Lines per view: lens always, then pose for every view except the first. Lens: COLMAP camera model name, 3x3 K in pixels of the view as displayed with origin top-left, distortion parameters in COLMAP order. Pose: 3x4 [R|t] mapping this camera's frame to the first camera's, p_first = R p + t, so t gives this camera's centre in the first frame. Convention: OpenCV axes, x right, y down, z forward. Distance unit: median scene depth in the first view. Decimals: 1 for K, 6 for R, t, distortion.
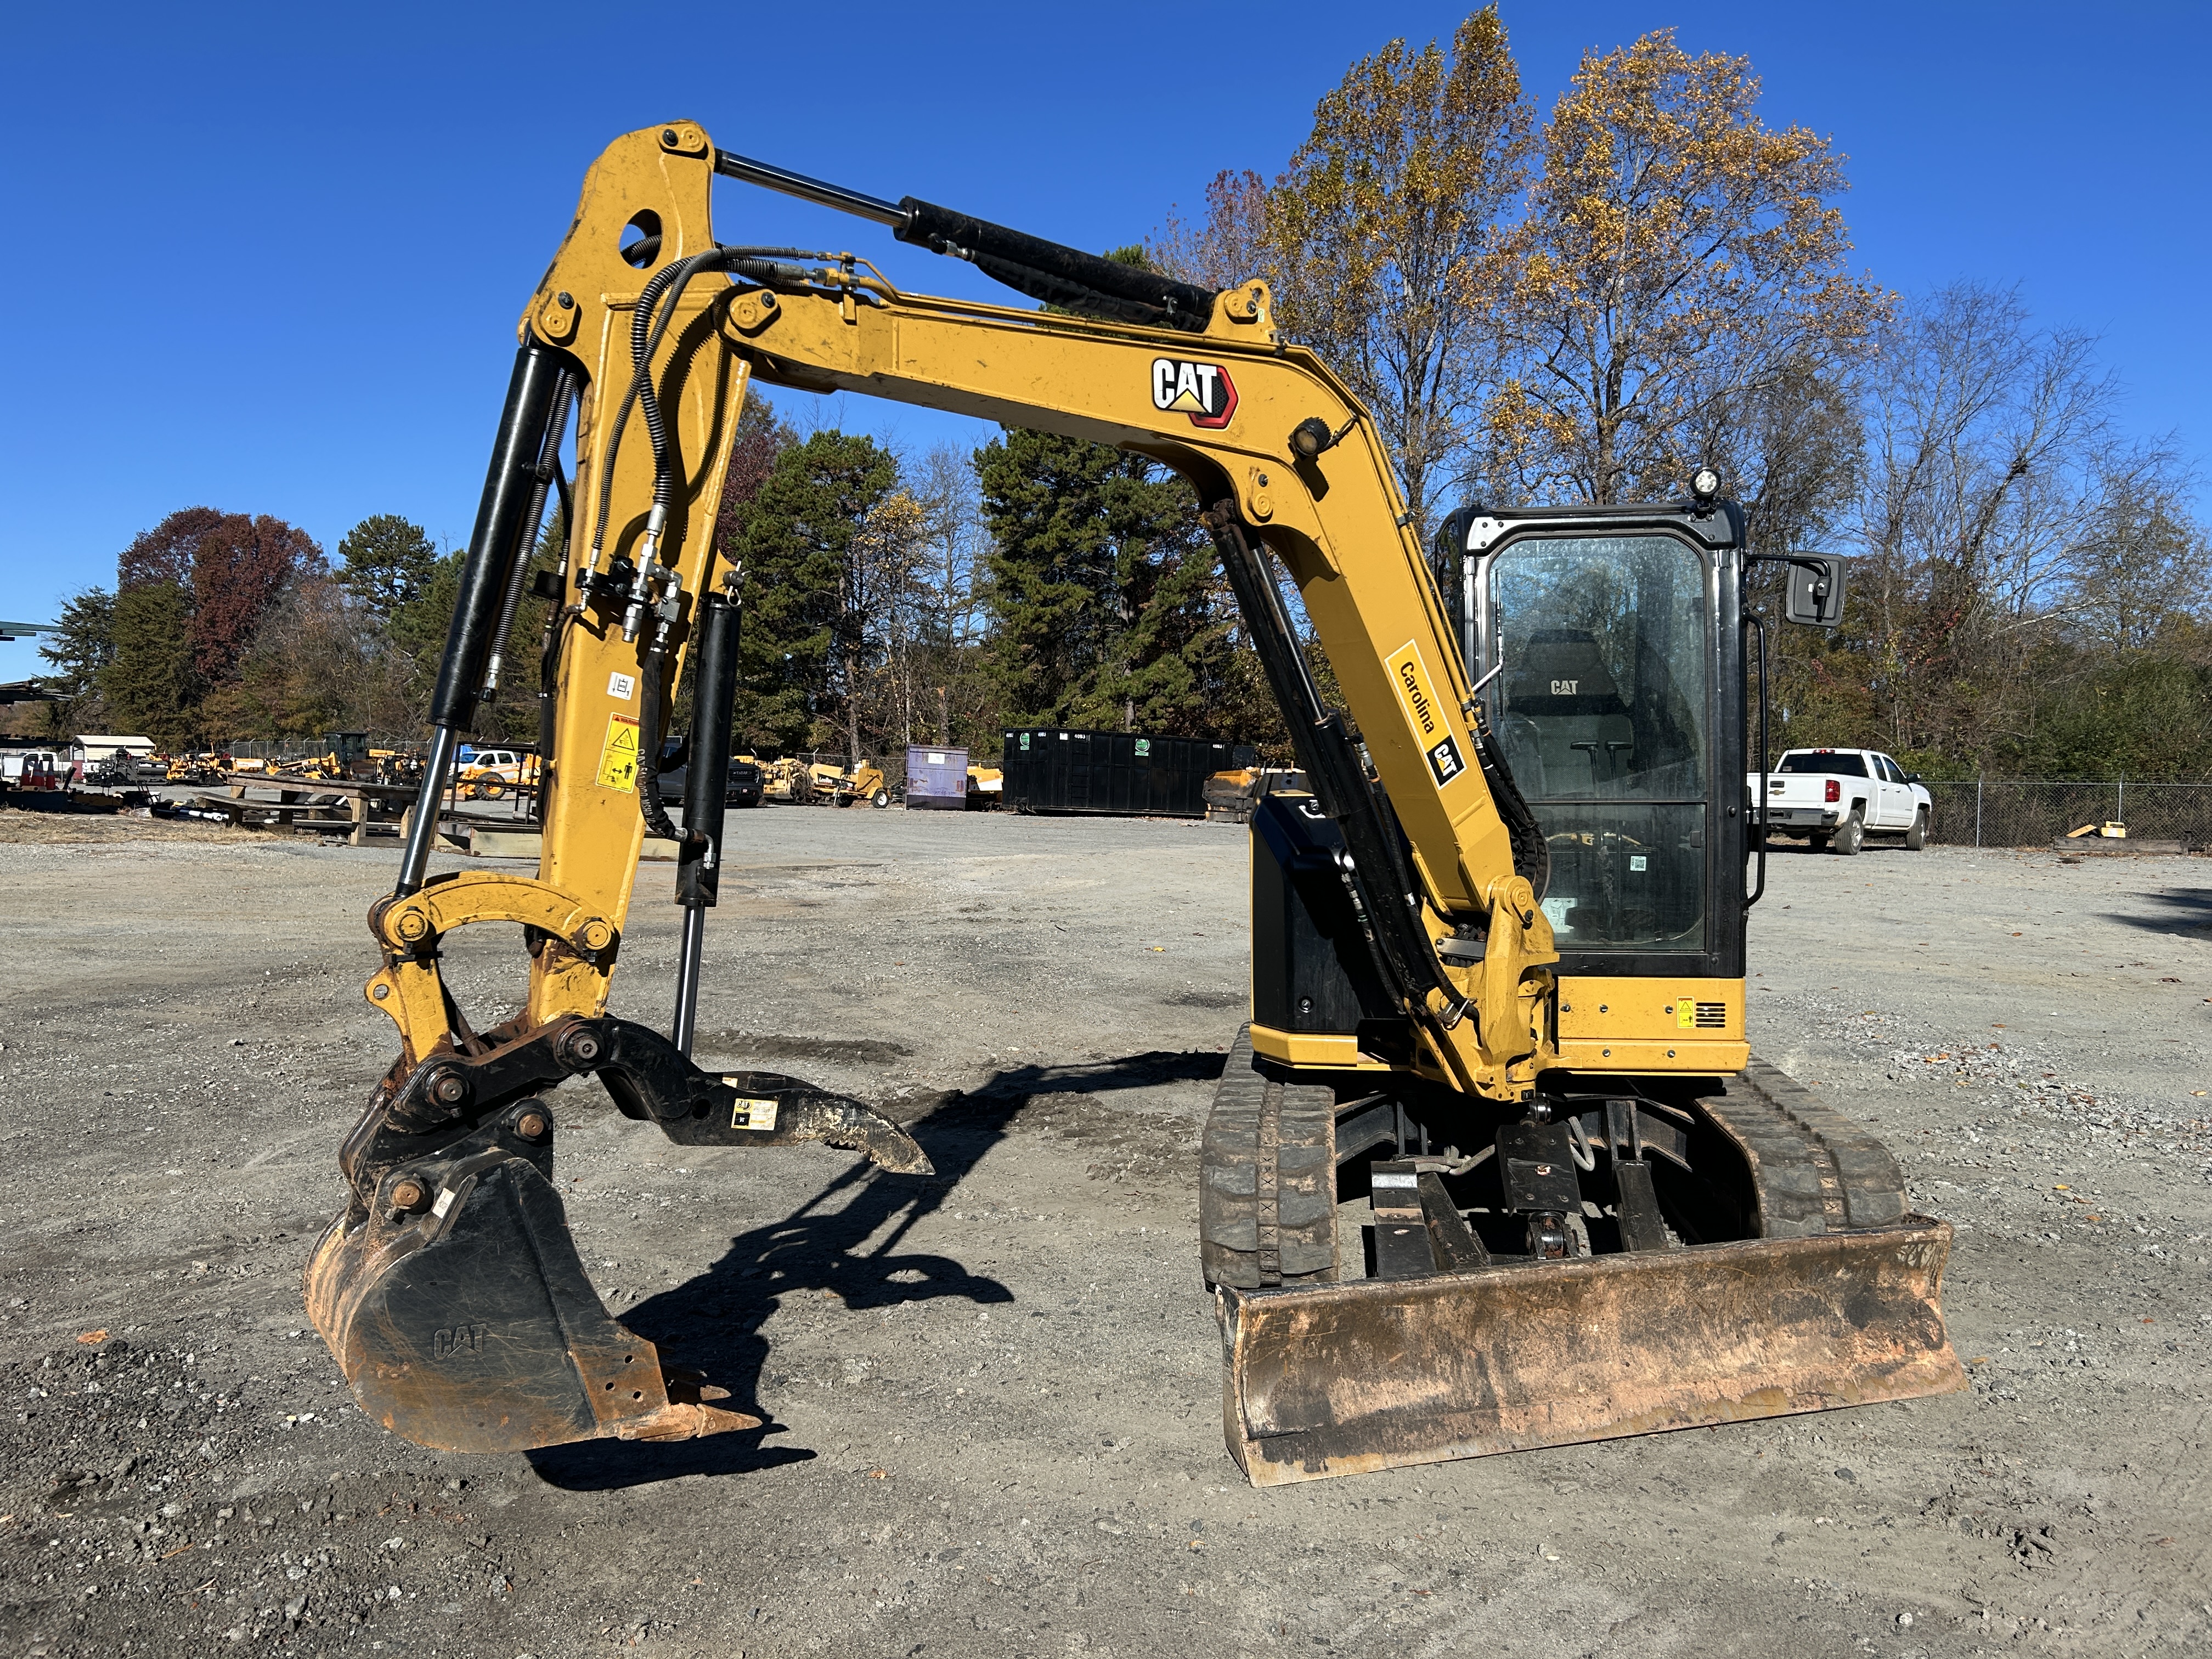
lens RADIAL K [[1653.9, 0, 1097.4], [0, 1653.9, 821.8], [0, 0, 1]] dist [0.118021, -0.199143]
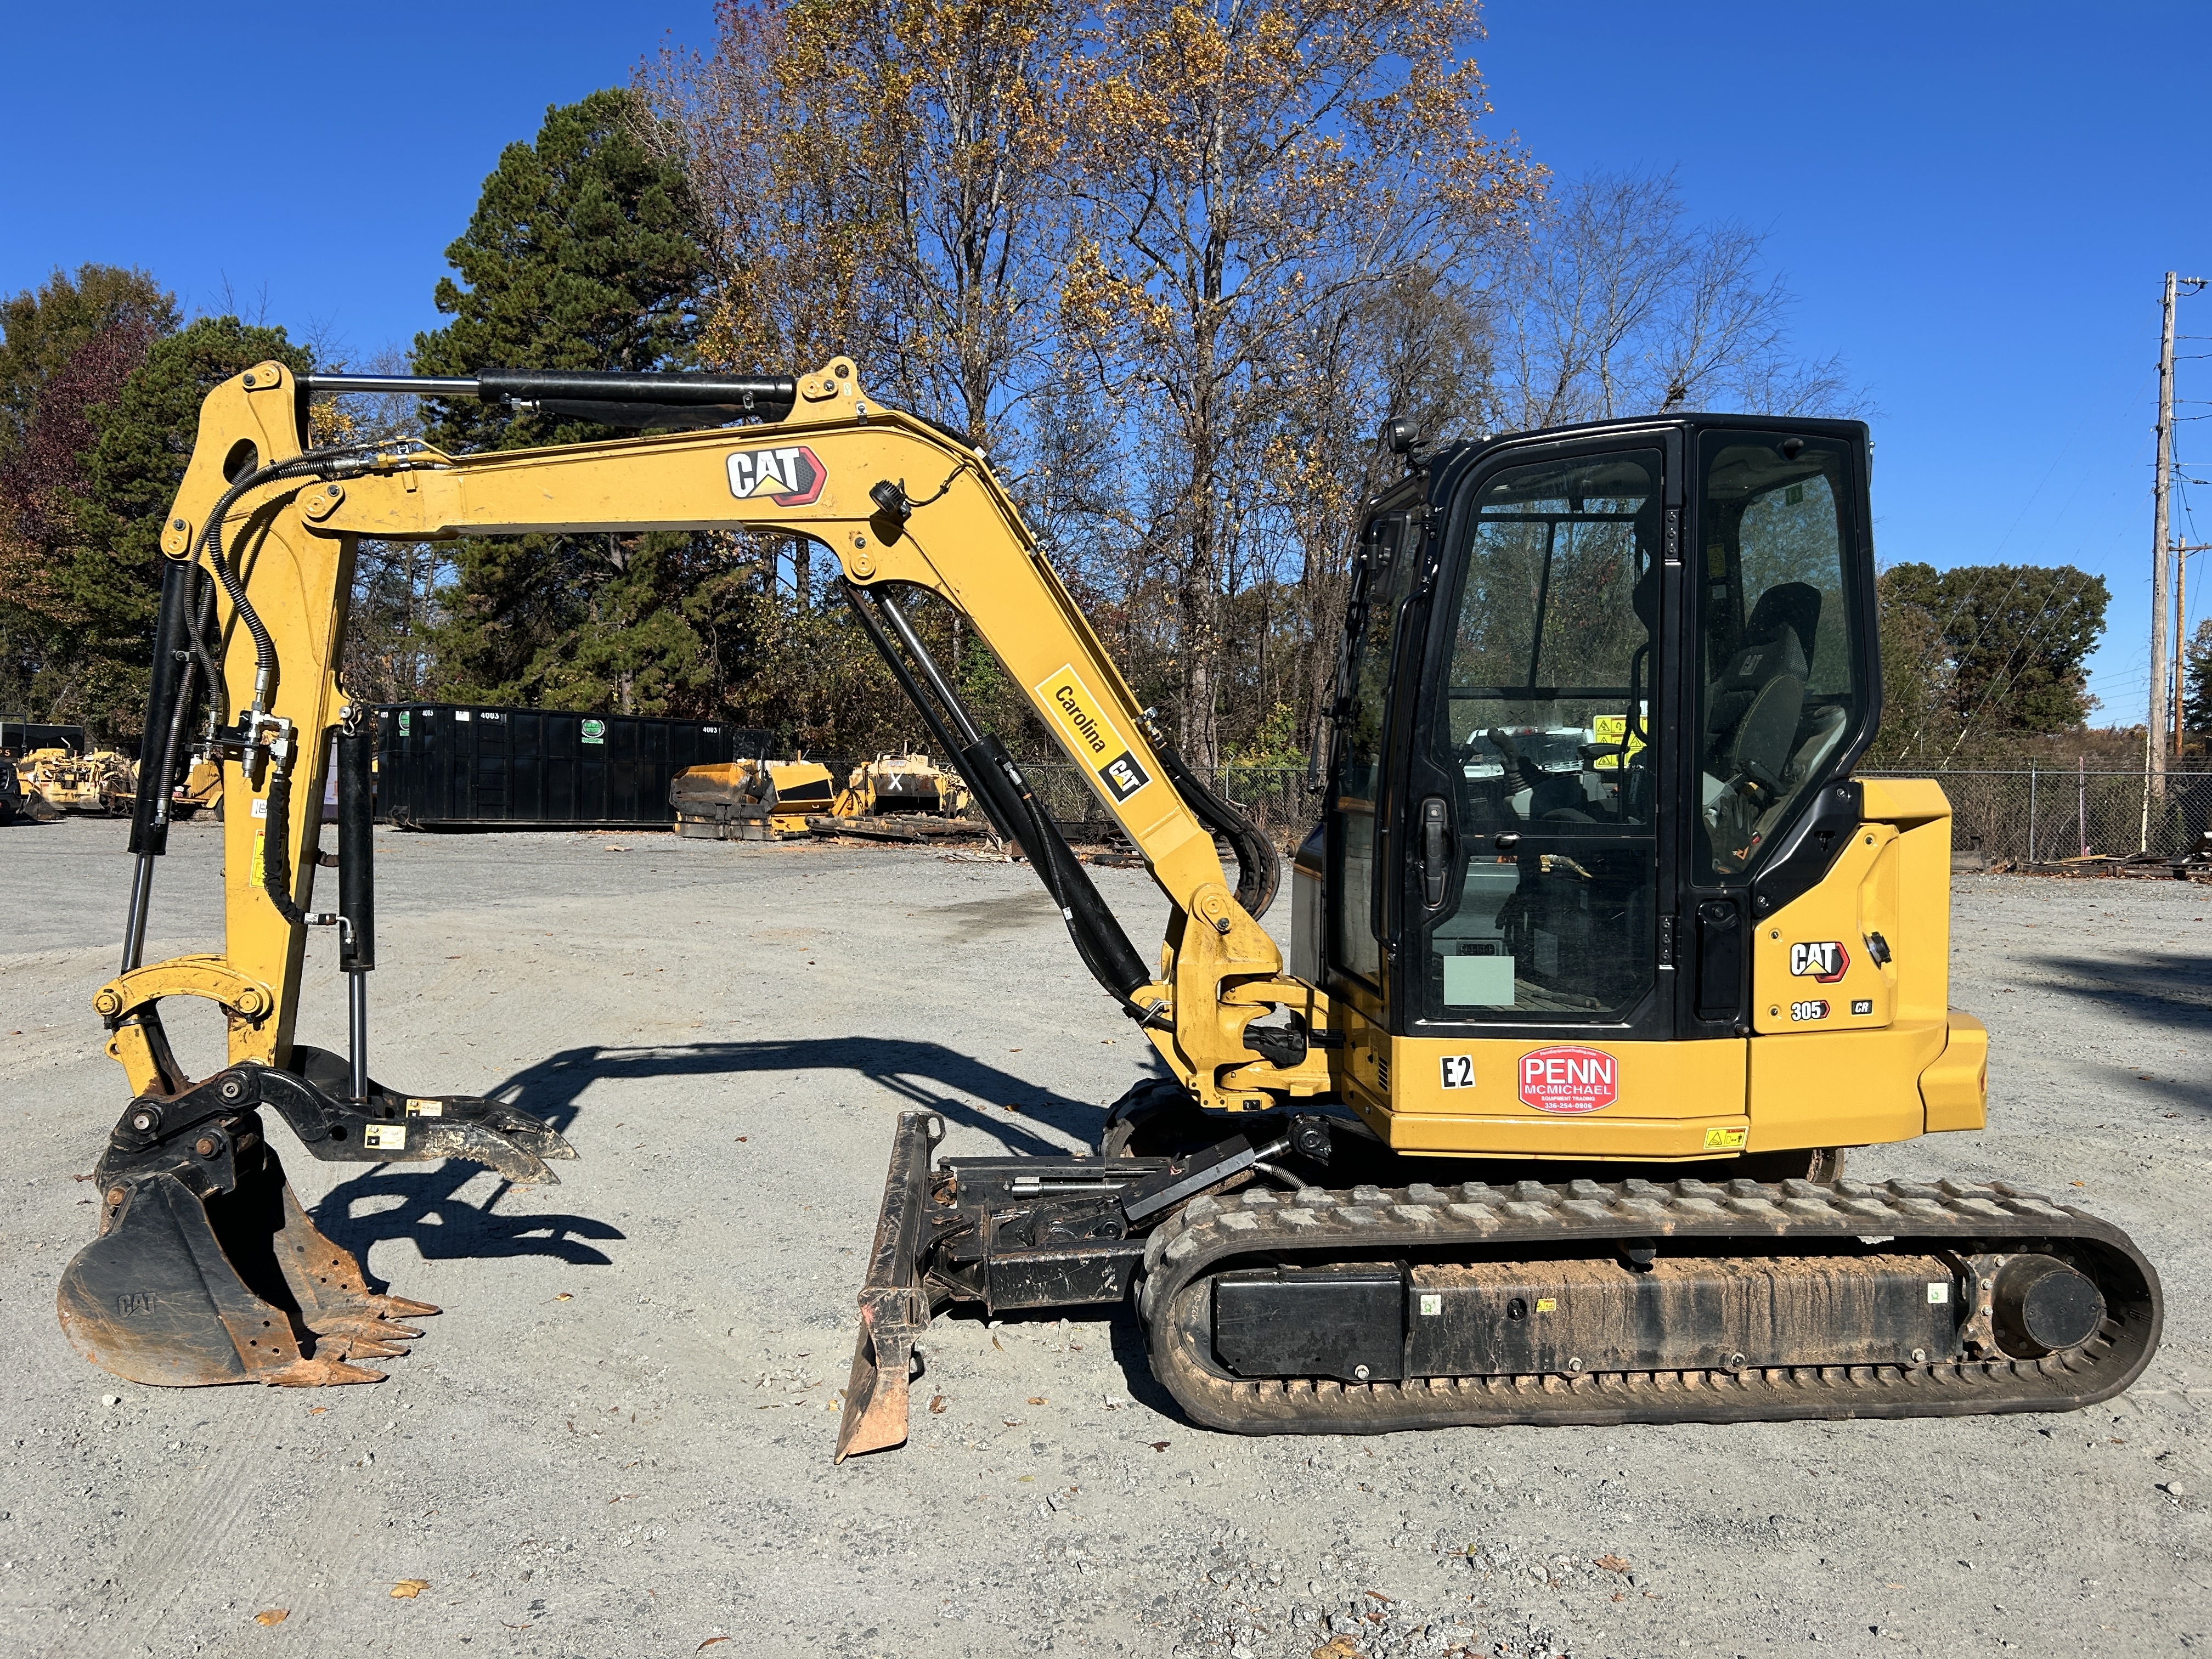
lens RADIAL K [[1648.4, 0, 1118.9], [0, 1648.4, 838.5], [0, 0, 1]] dist [0.086724, -0.141356]
pose [[0.970842, -0.023247, 0.238589, 0.055729], [0.018737, 0.999601, 0.021154, -0.007553], [-0.238986, -0.016066, 0.970890, 0.191814]]
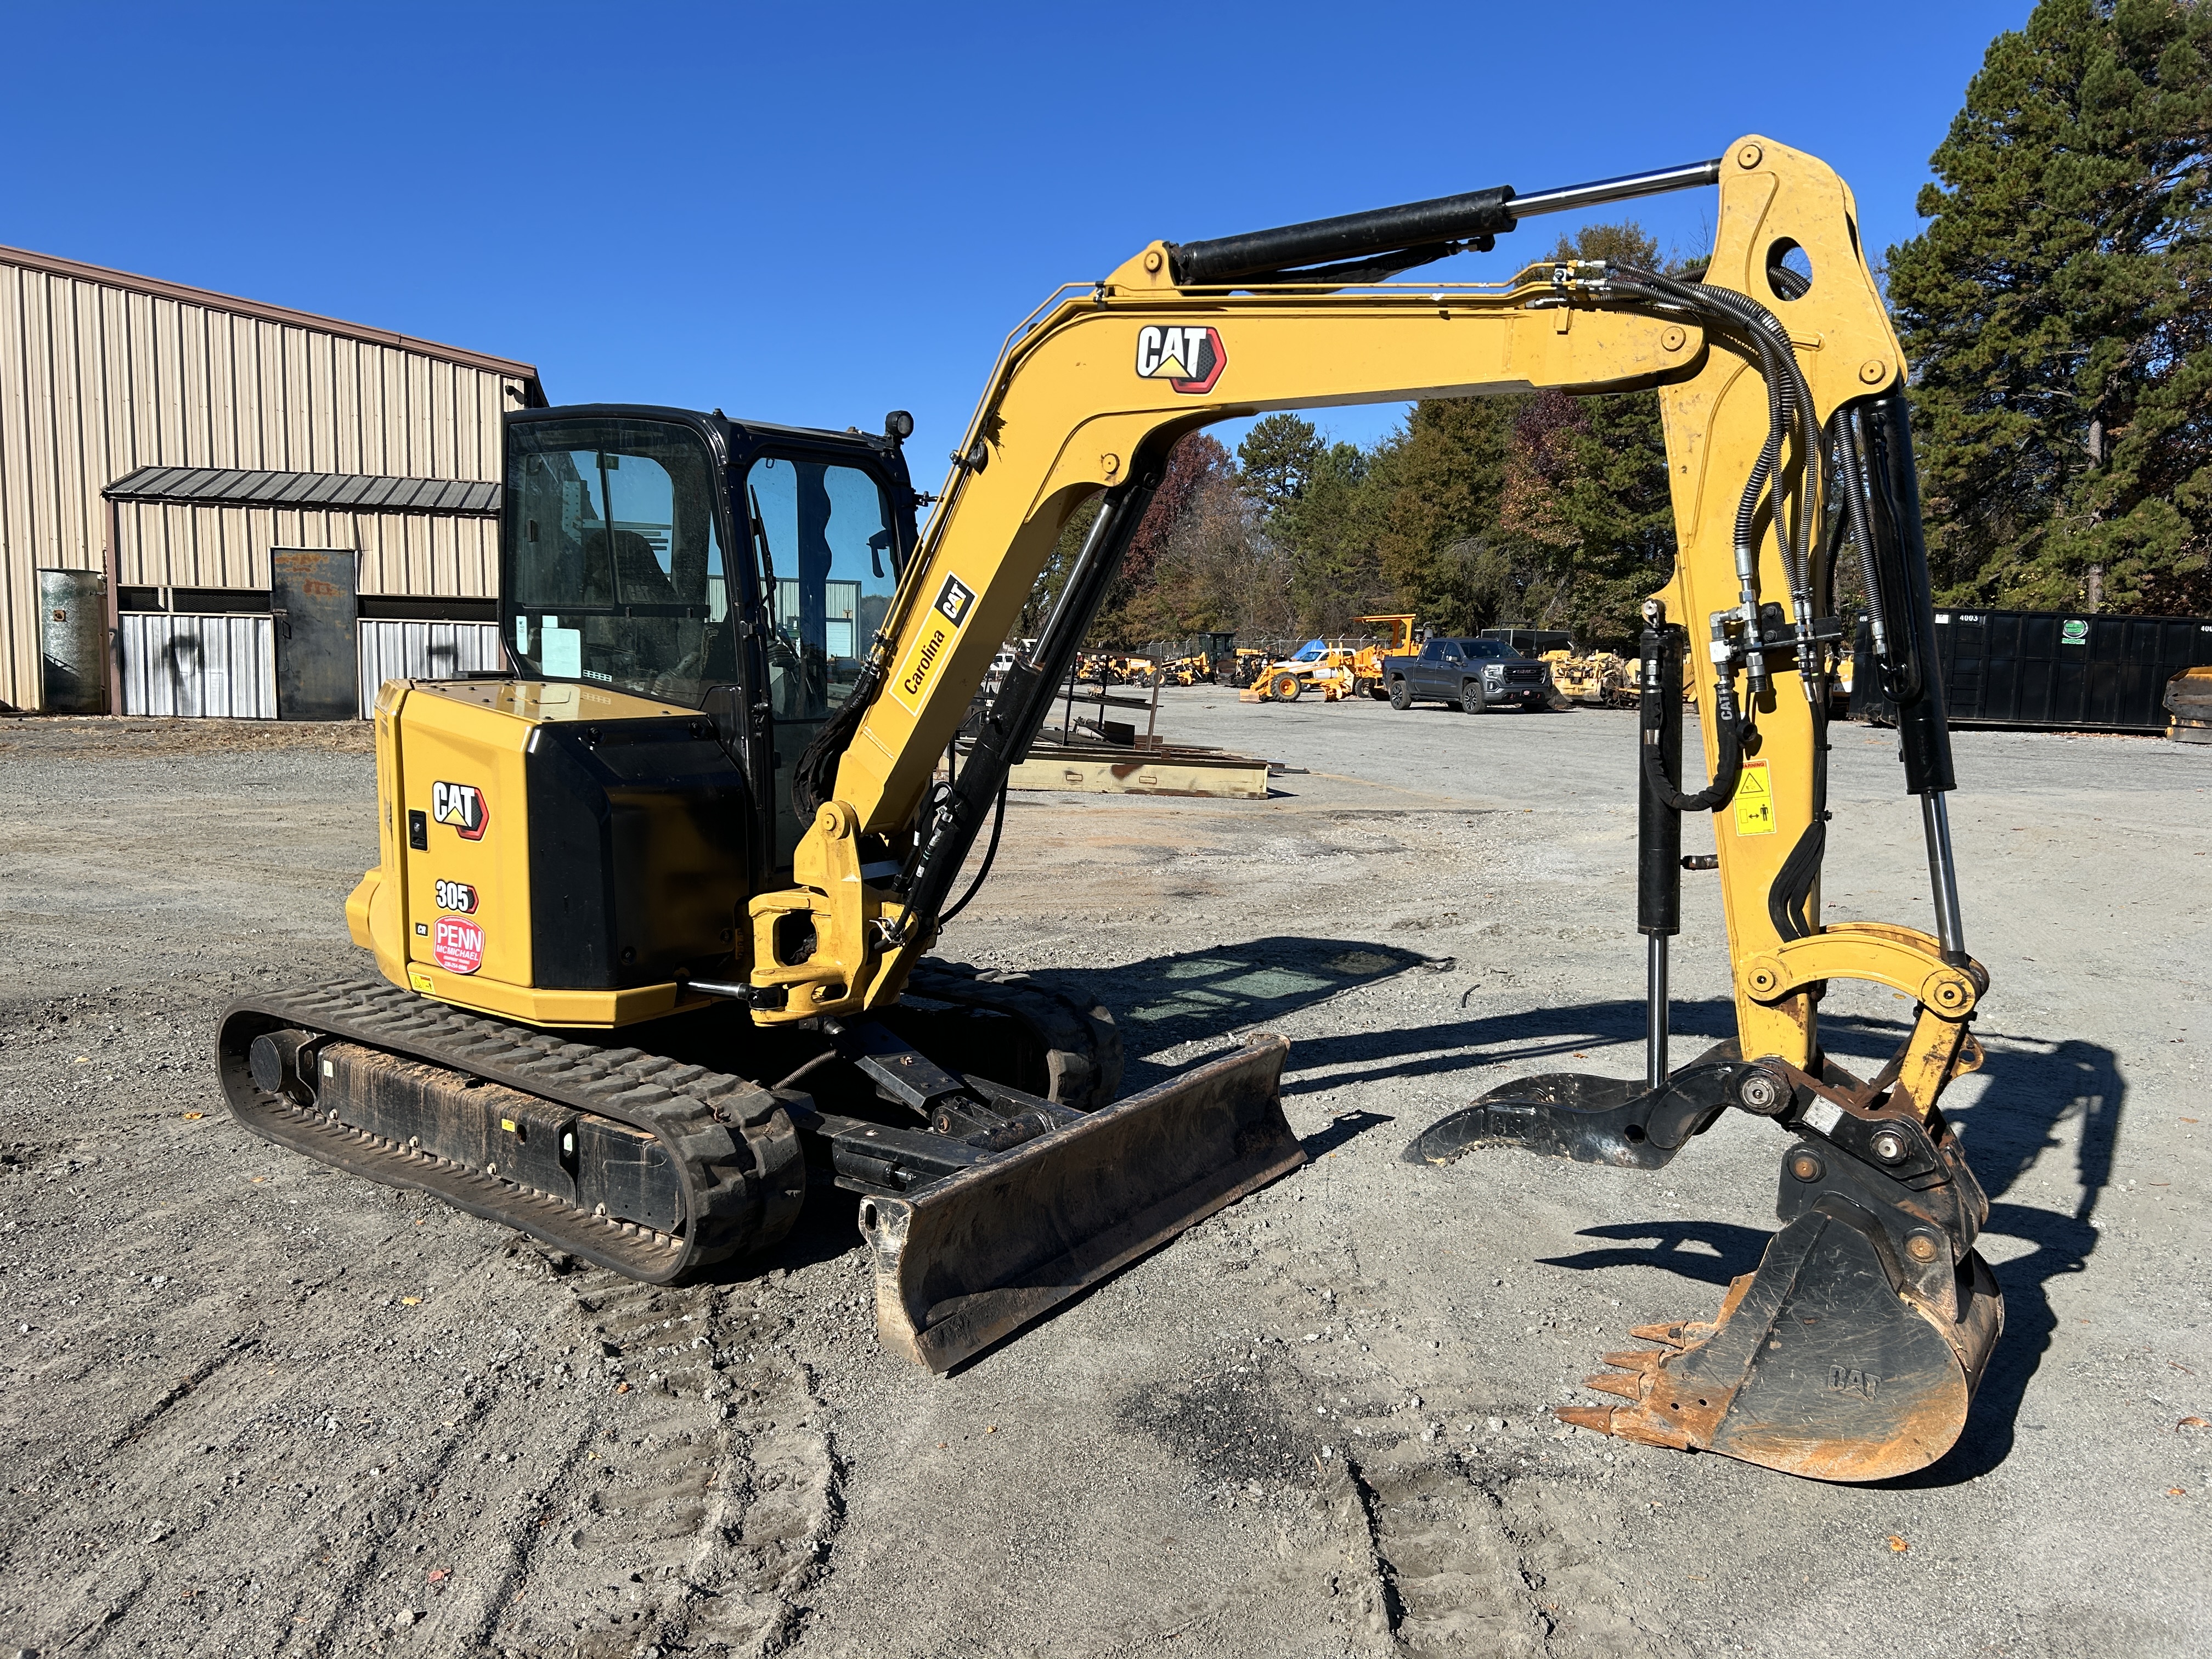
lens RADIAL K [[1666.1, 0, 1106.0], [0, 1666.1, 829.5], [0, 0, 1]] dist [0.057322, -0.067650]
pose [[0.854041, 0.045647, -0.518199, 0.037481], [-0.010683, 0.997472, 0.070259, -0.005592], [0.520096, -0.054468, 0.852369, 0.133613]]
